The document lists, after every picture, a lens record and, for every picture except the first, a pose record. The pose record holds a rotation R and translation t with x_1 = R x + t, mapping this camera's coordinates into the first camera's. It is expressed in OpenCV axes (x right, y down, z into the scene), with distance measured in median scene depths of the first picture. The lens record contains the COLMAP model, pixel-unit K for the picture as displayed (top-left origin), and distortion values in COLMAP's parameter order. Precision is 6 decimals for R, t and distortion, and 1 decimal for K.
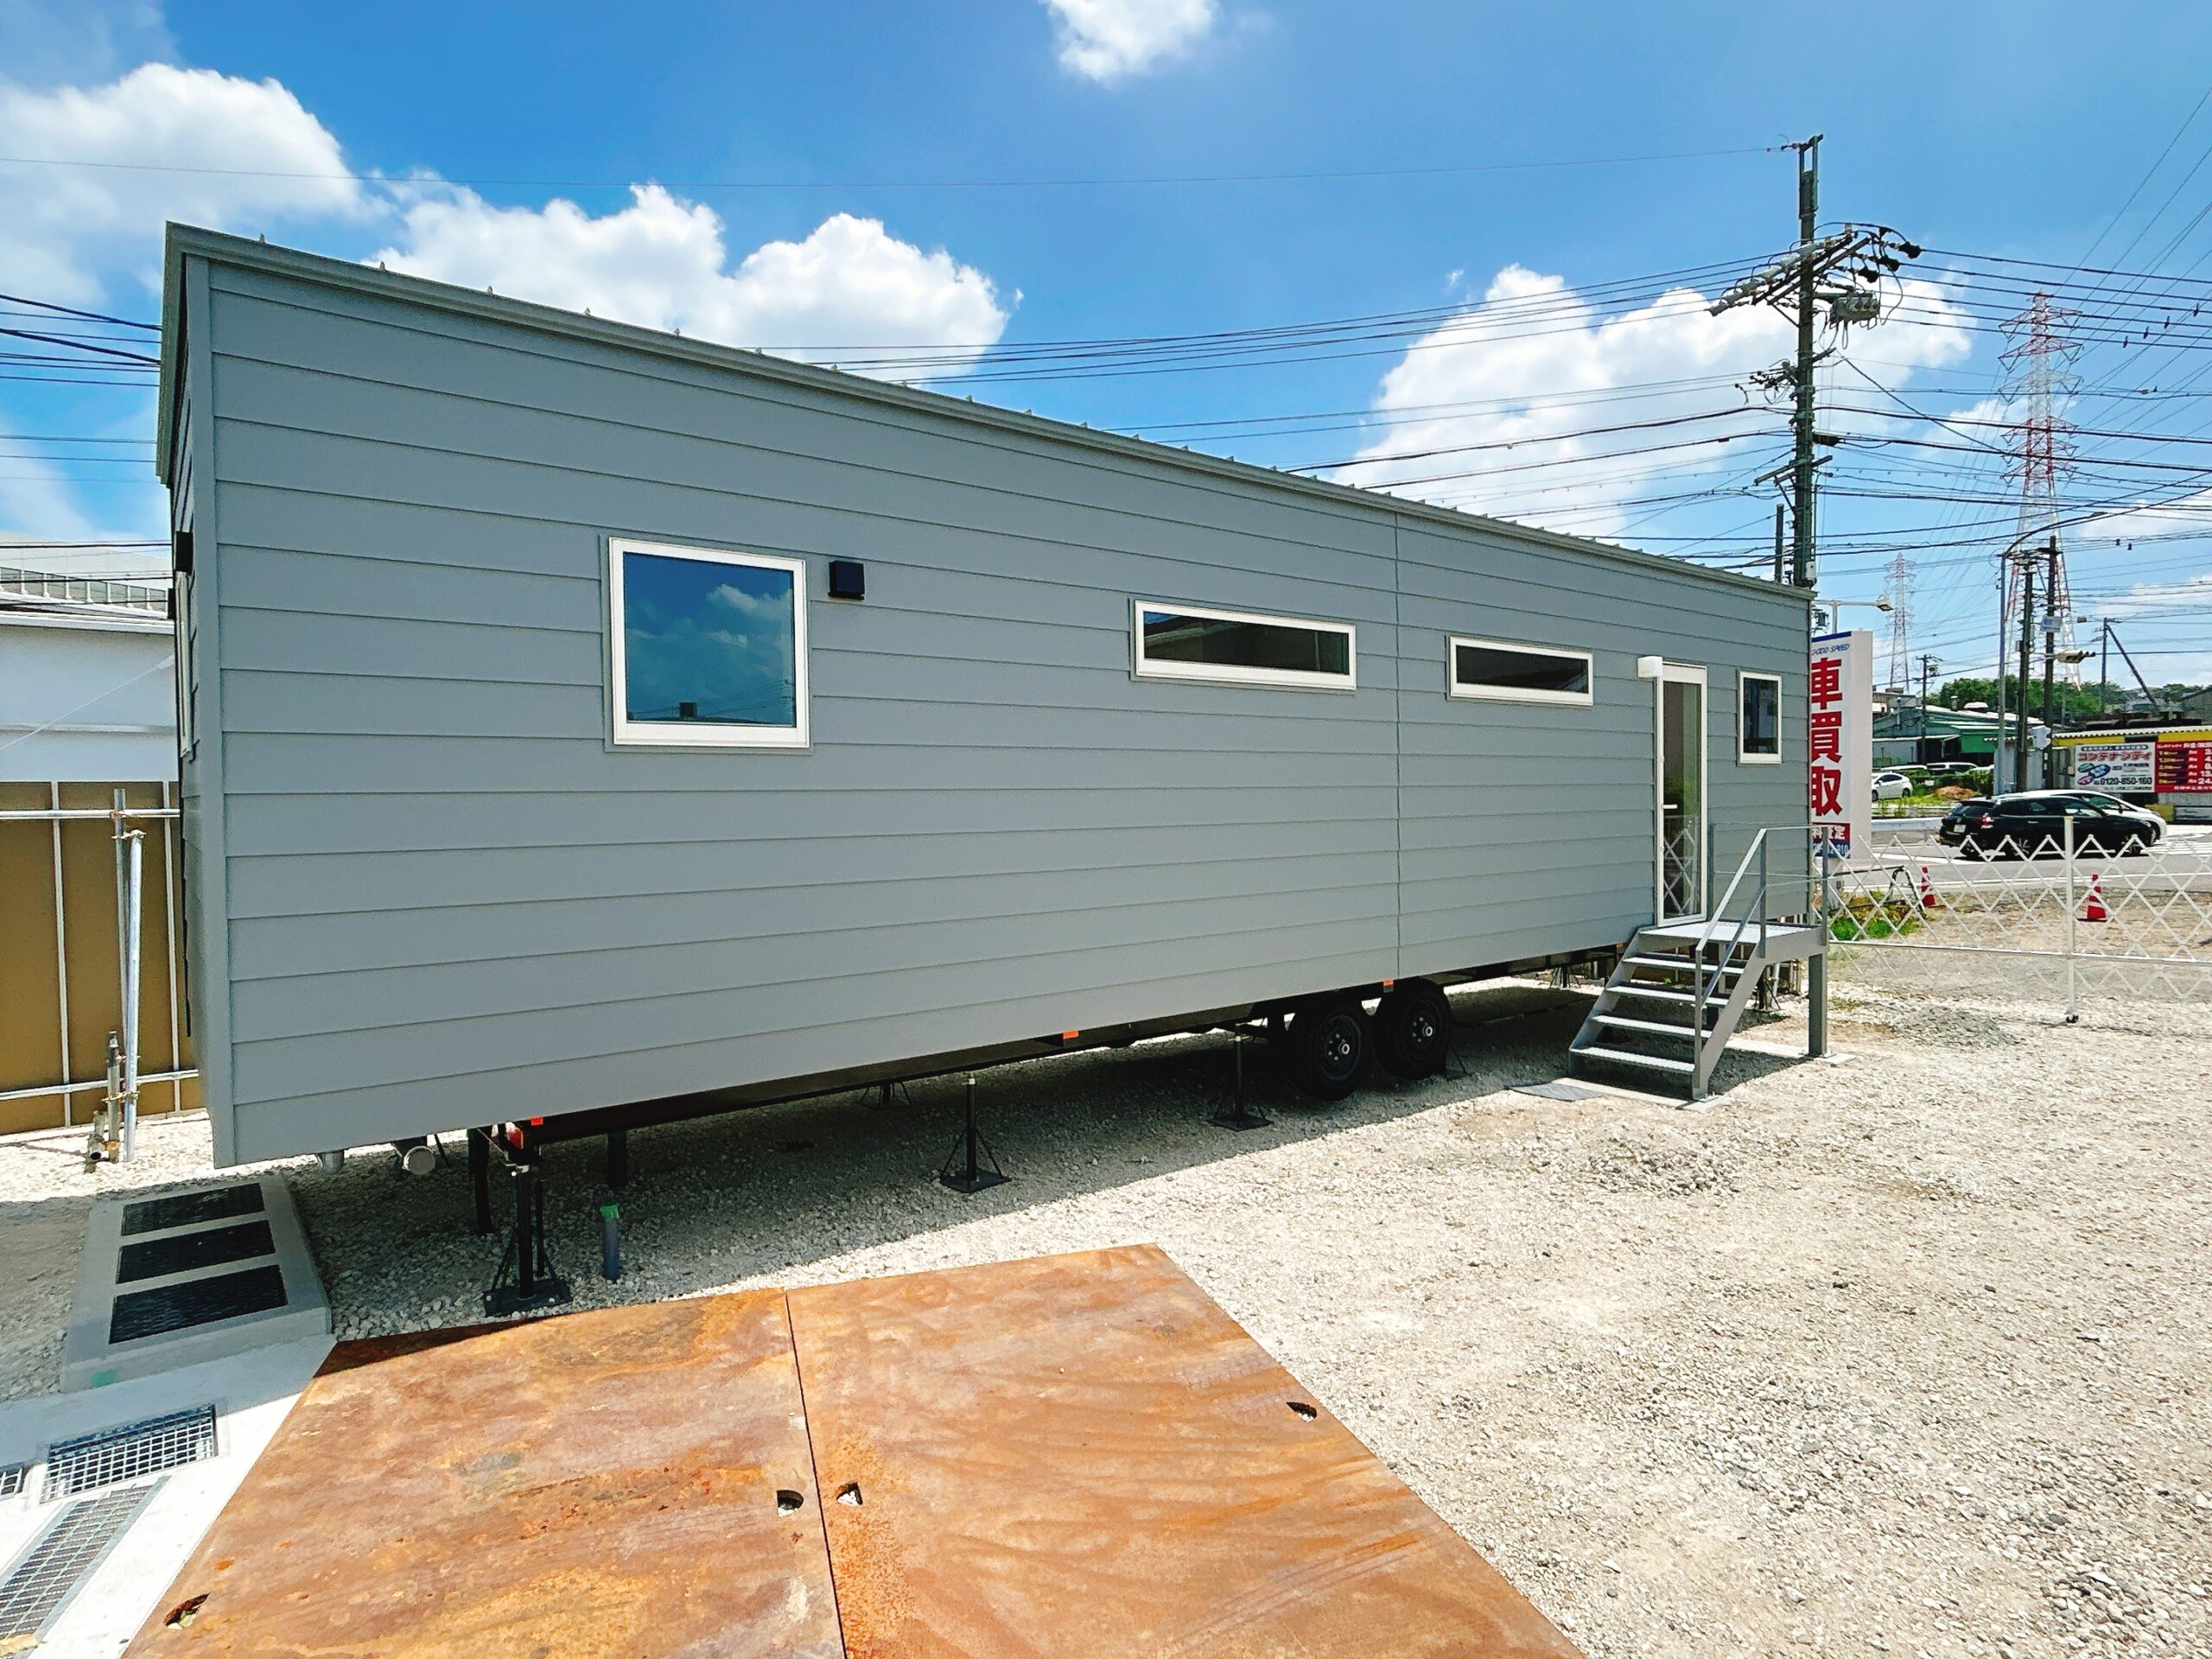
lens RADIAL K [[1211.1, 0, 1107.7], [0, 1211.1, 827.2], [0, 0, 1]] dist [0.001985, -0.002050]
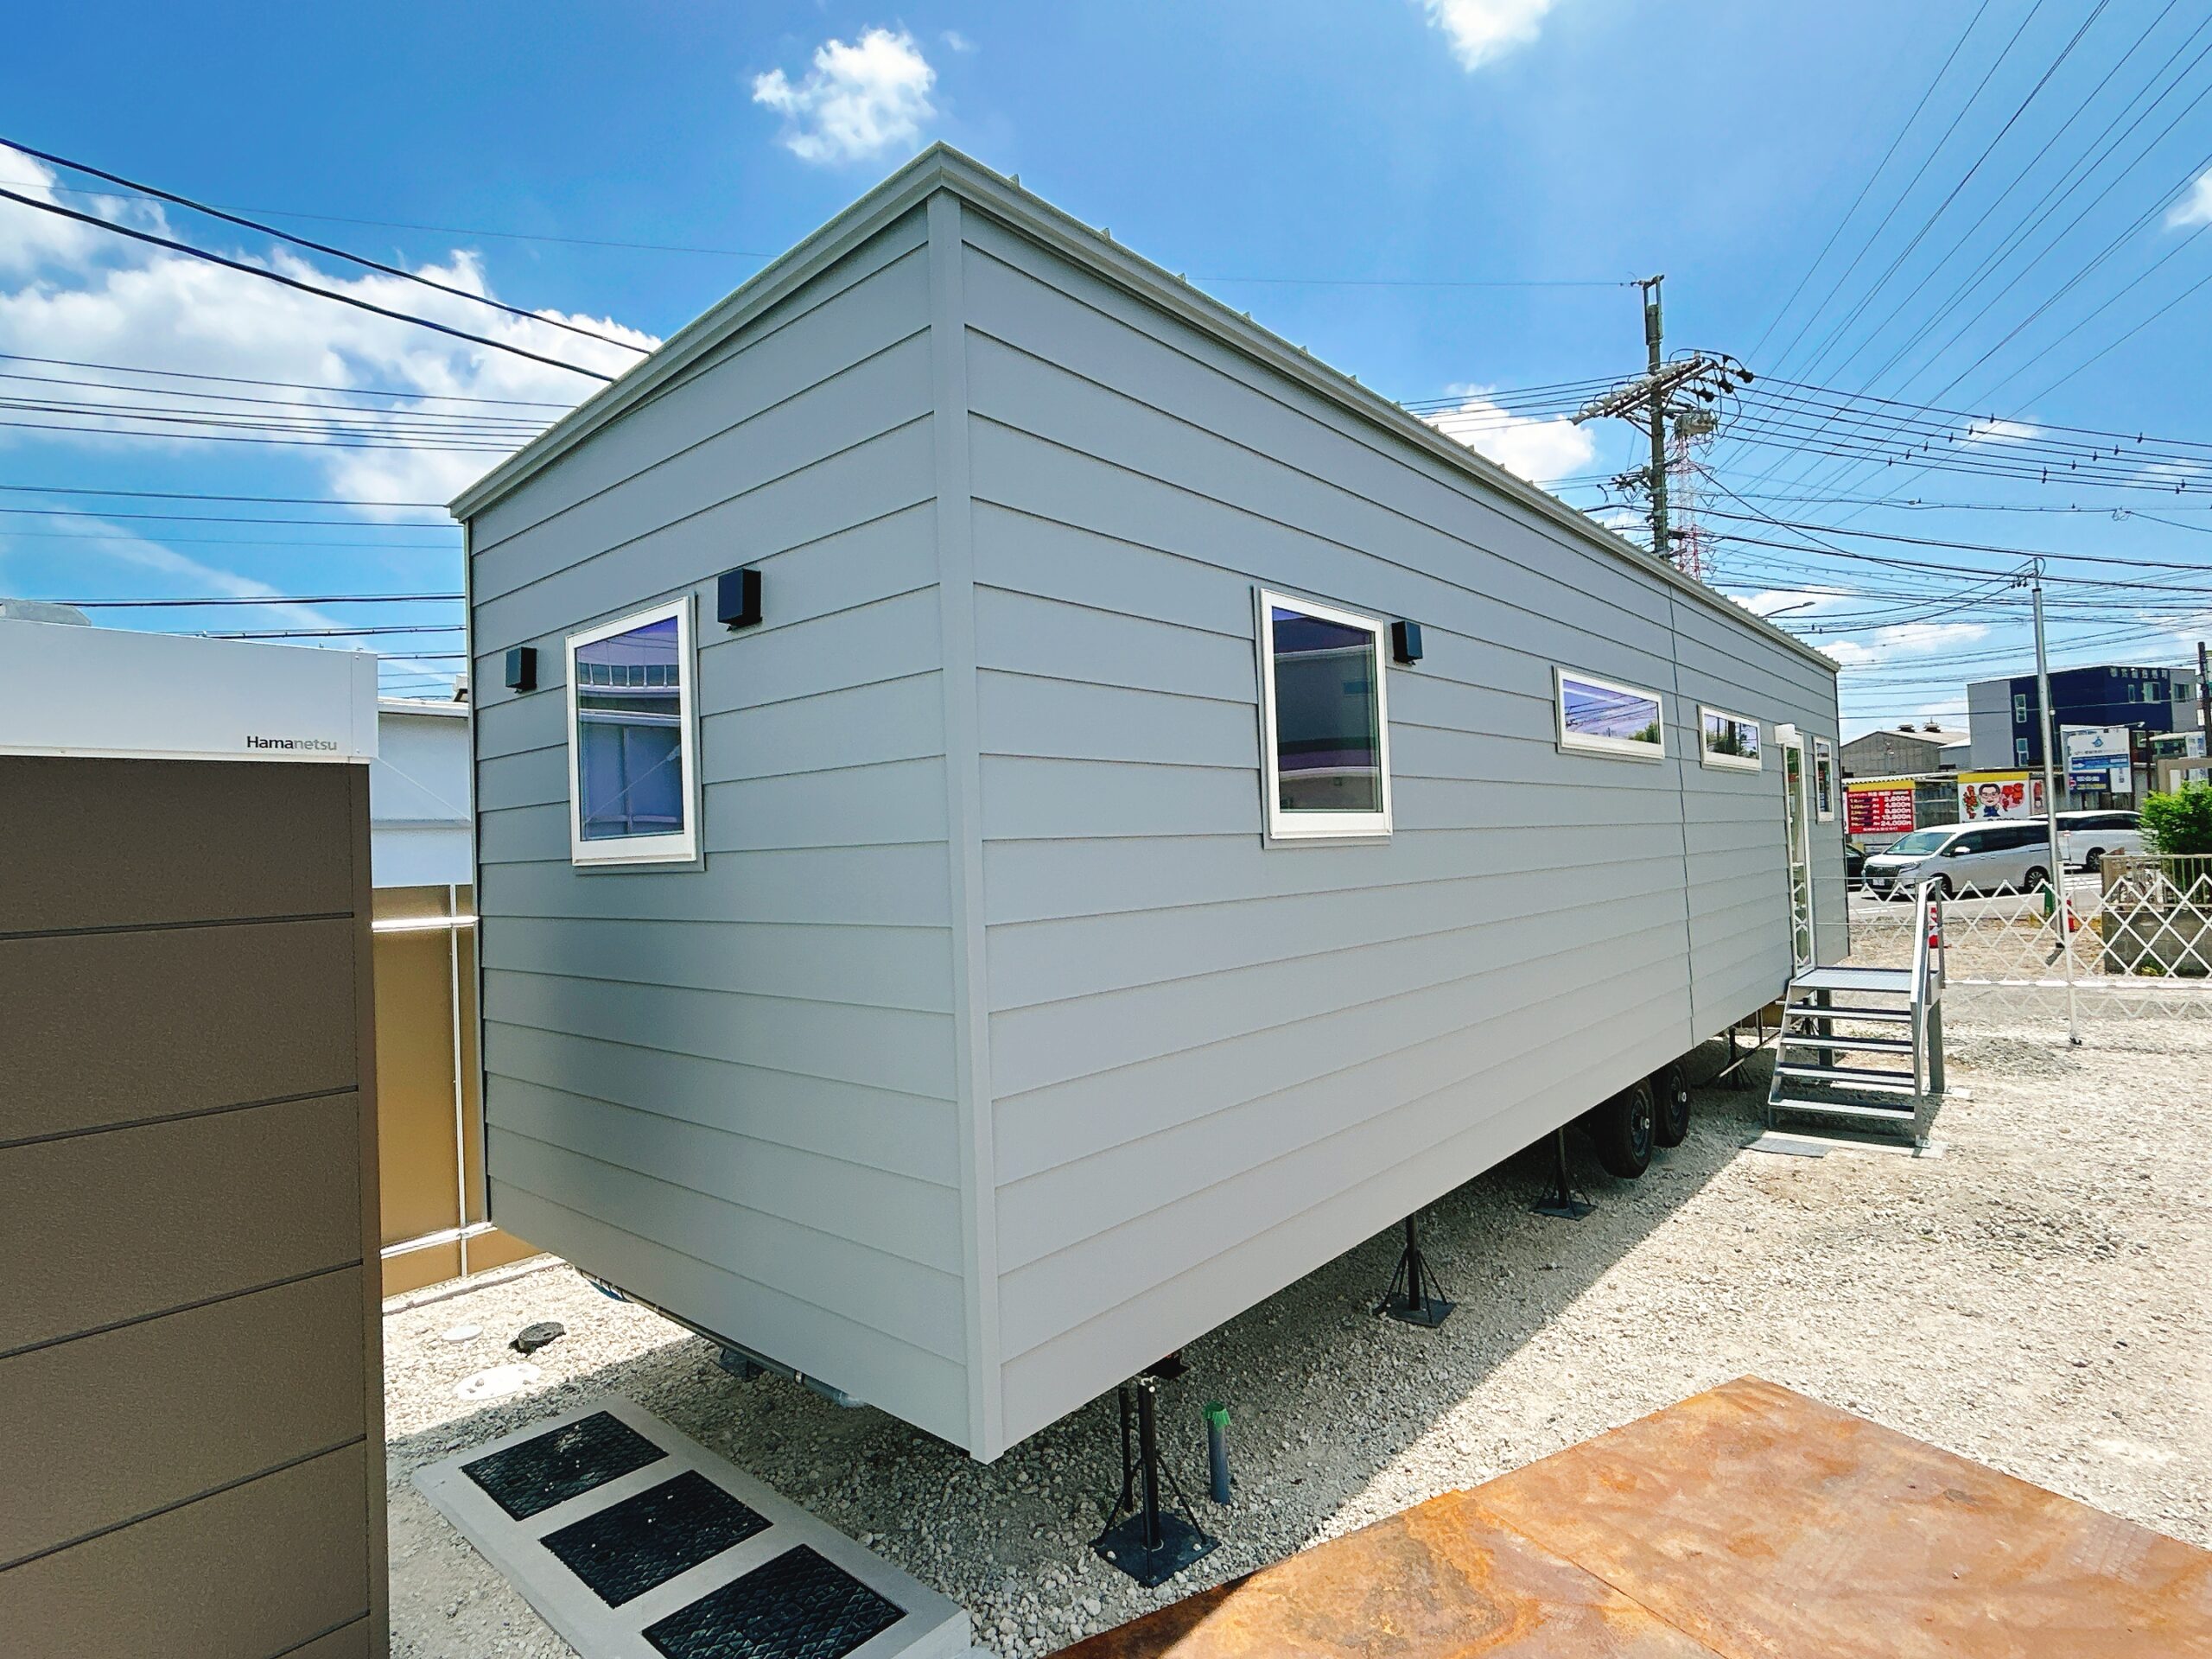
lens RADIAL K [[1133.1, 0, 1105.3], [0, 1133.1, 830.9], [0, 0, 1]] dist [0.002529, 0.002524]
pose [[0.981637, -0.022002, 0.189483, -0.159057], [0.030772, 0.998581, -0.043462, -0.010708], [-0.188258, 0.048495, 0.980922, 0.065571]]
